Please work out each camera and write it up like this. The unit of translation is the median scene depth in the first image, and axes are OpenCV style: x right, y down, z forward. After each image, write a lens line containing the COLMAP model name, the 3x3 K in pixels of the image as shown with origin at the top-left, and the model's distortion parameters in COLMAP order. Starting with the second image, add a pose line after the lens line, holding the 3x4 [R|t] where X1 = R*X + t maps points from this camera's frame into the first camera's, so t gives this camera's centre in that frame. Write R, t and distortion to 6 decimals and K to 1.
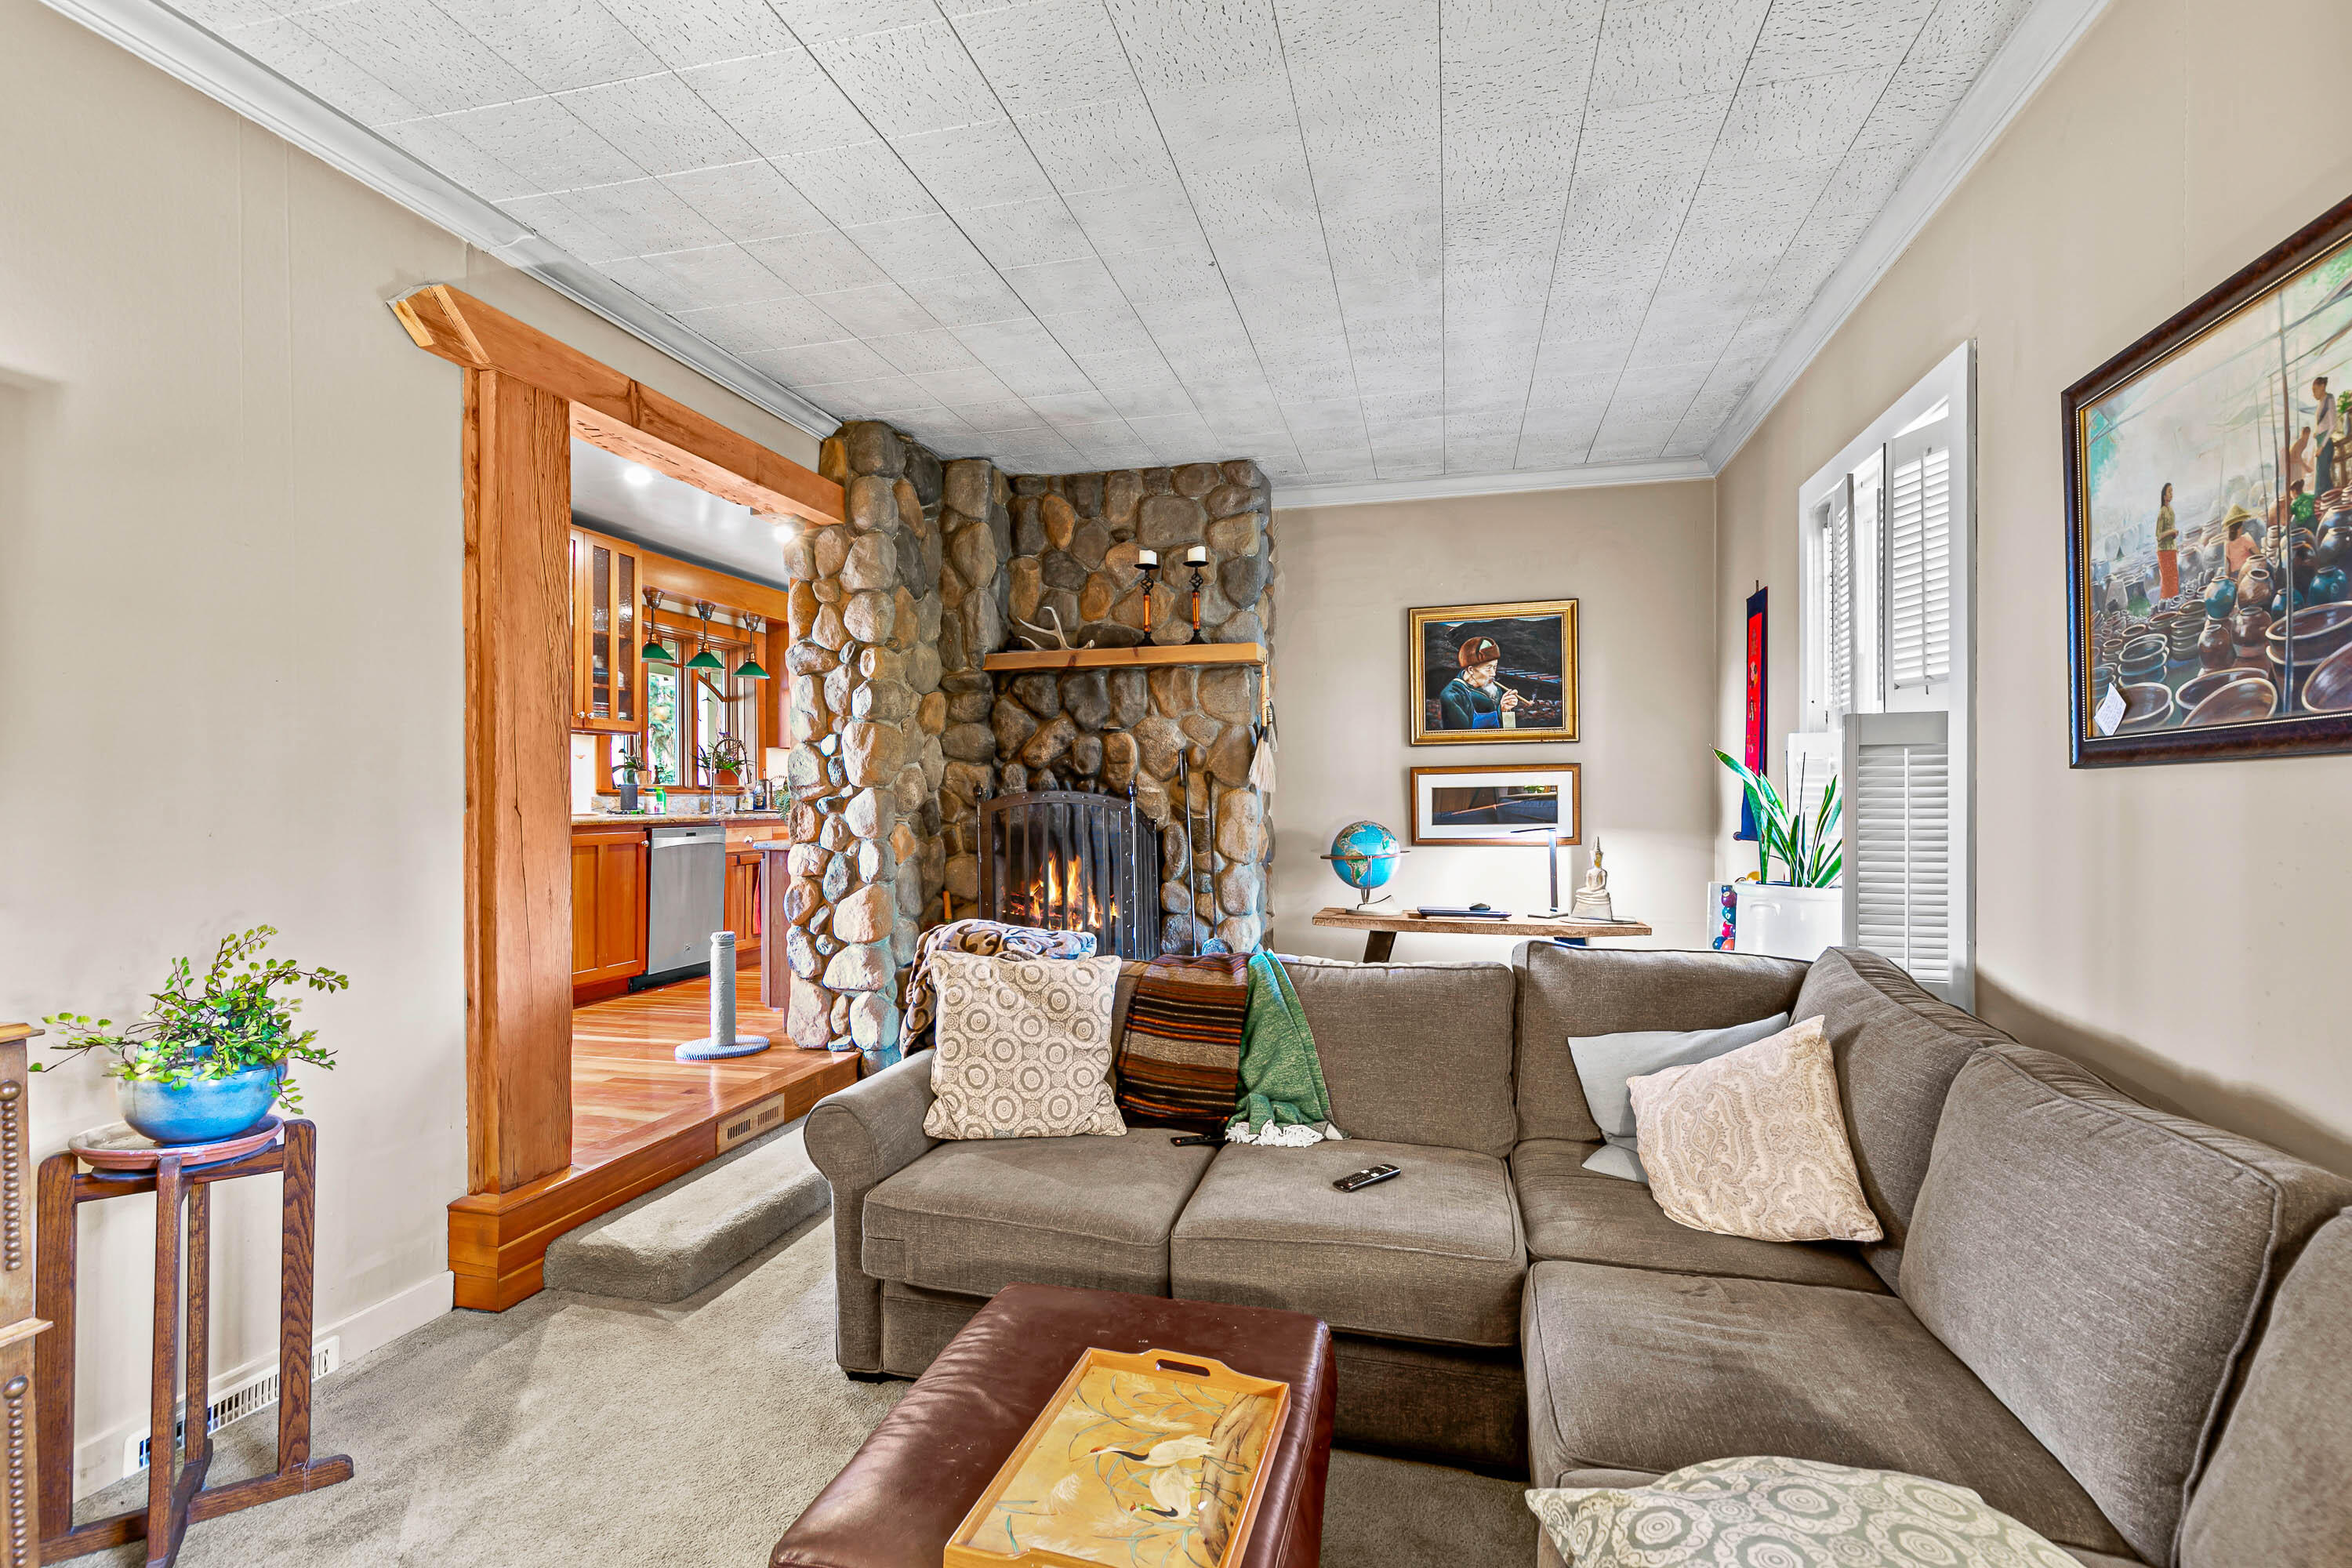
lens RADIAL K [[1079.9, 0, 1173.1], [0, 1079.9, 793.3], [0, 0, 1]] dist [-0.000493, -0.000133]
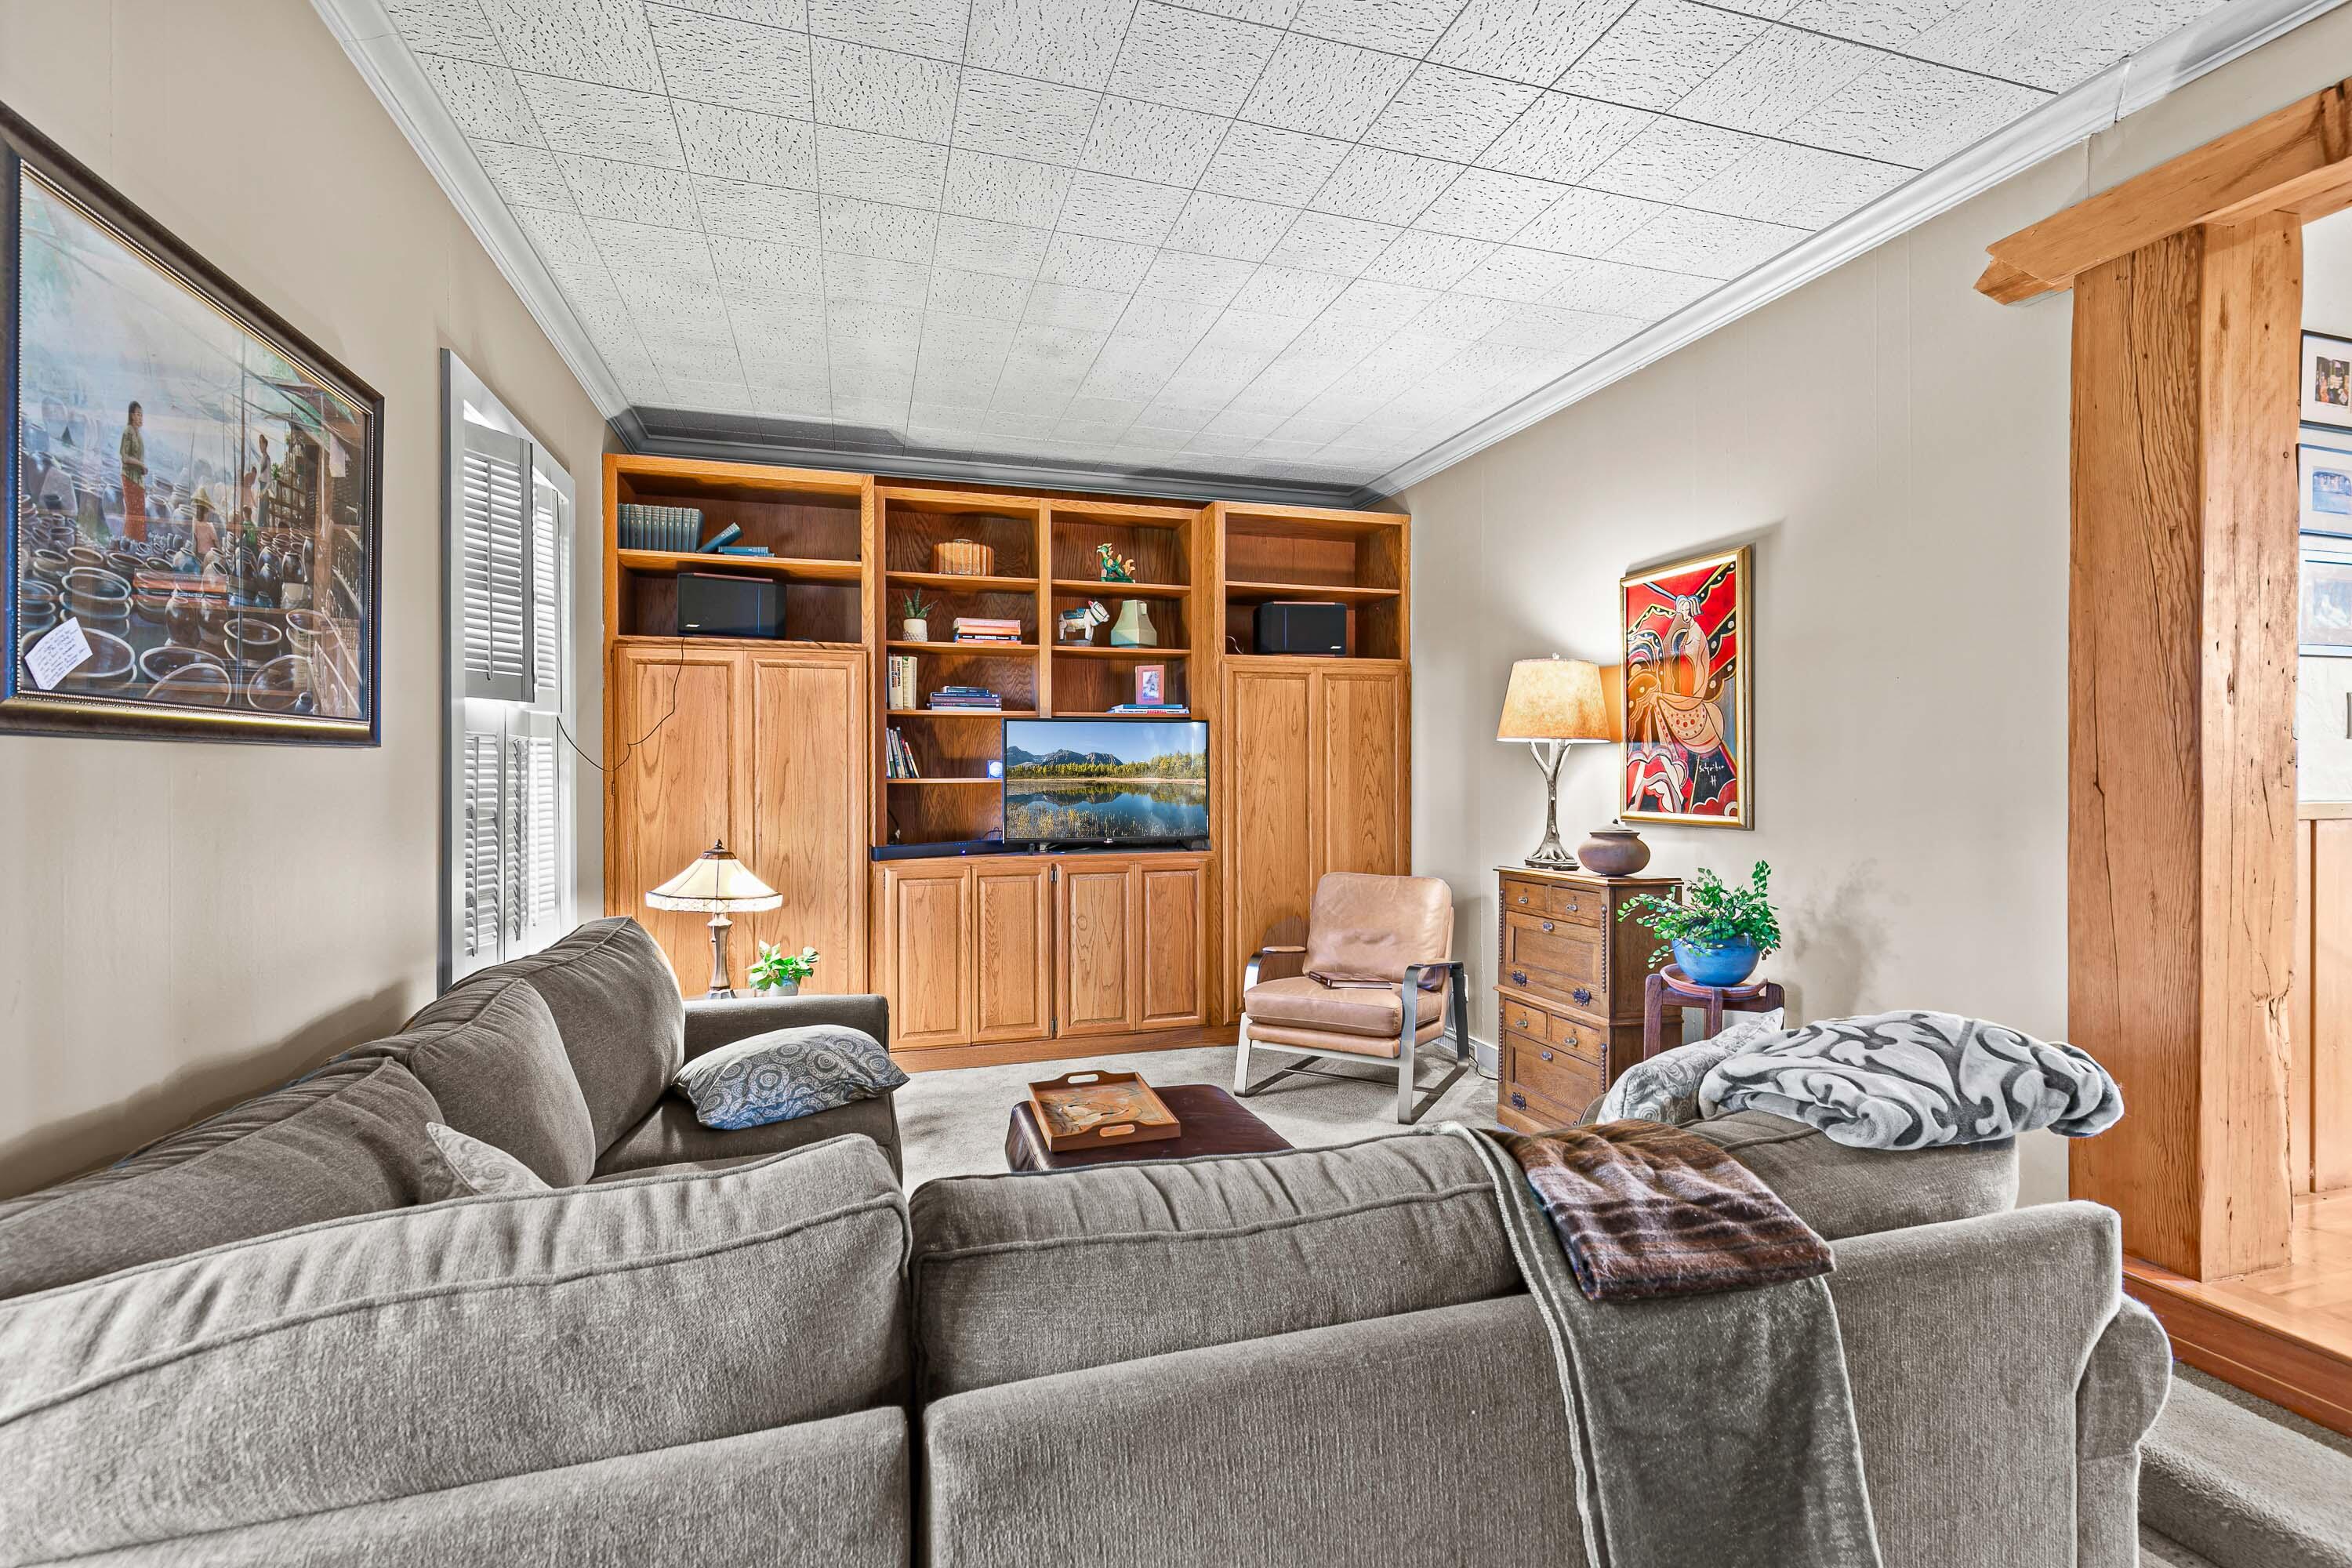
lens RADIAL K [[1079.9, 0, 1182.1], [0, 1079.9, 775.9], [0, 0, 1]] dist [-0.000493, -0.000133]
pose [[-0.849184, 0.005084, -0.528073, 0.662748], [0.004648, 0.999987, 0.002153, 0.002298], [0.528077, -0.000626, -0.849196, 2.083173]]
